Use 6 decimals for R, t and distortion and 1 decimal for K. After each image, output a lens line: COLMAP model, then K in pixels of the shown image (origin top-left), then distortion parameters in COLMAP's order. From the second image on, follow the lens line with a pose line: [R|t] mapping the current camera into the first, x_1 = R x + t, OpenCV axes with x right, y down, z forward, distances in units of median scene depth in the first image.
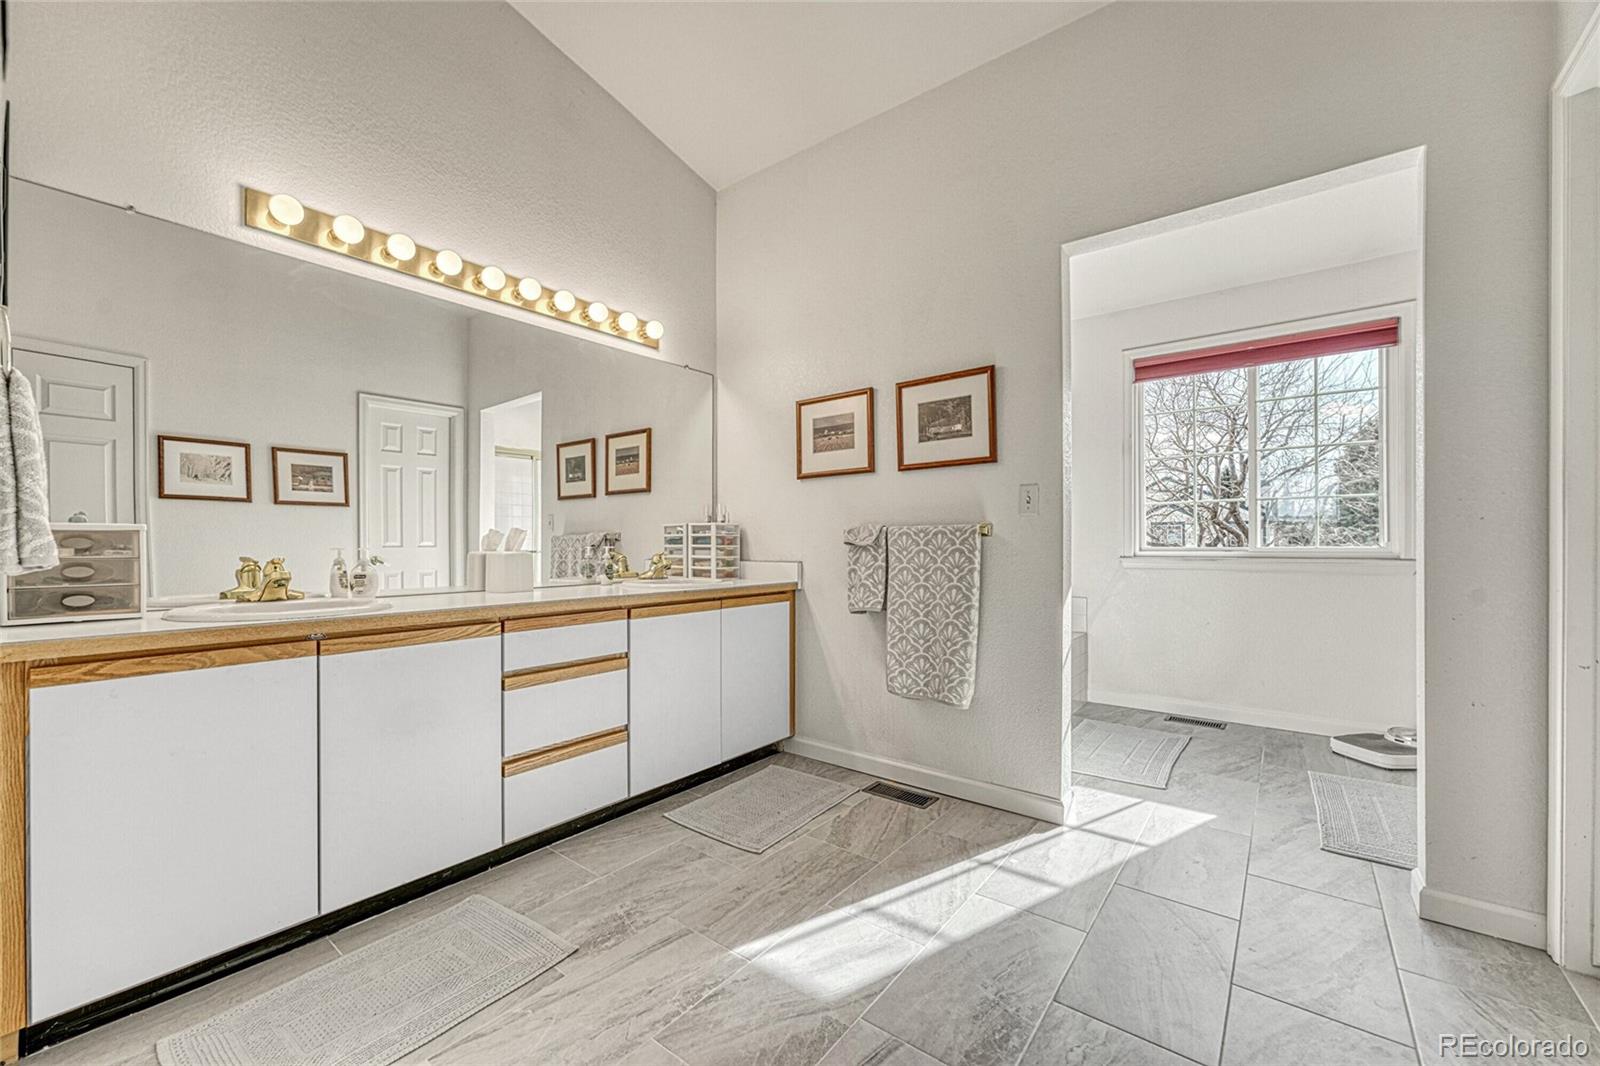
lens RADIAL K [[636.3, 0, 796.5], [0, 636.3, 540.8], [0, 0, 1]] dist [-0.000965, -0.000132]
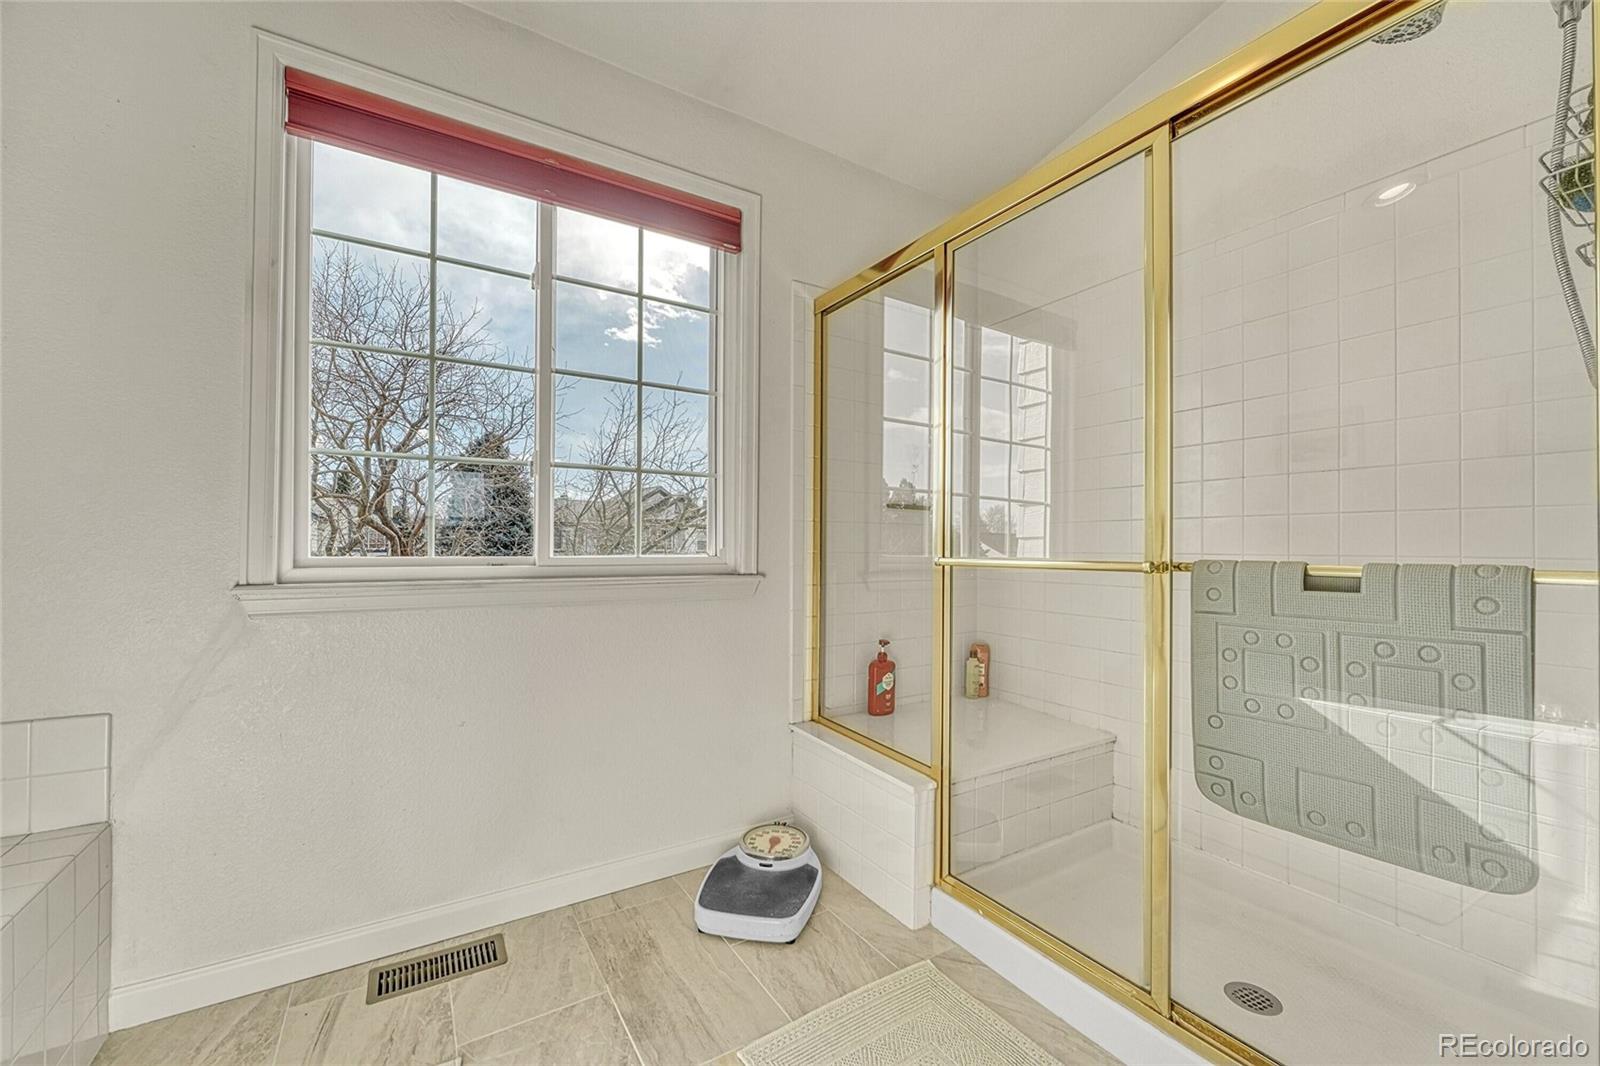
lens RADIAL K [[636.3, 0, 796.5], [0, 636.3, 540.8], [0, 0, 1]] dist [-0.000965, -0.000132]
pose [[0.341620, 0.013424, 0.939742, 0.293407], [-0.007239, 0.999906, -0.011652, 0.001382], [-0.939810, -0.002823, 0.341685, 0.609365]]
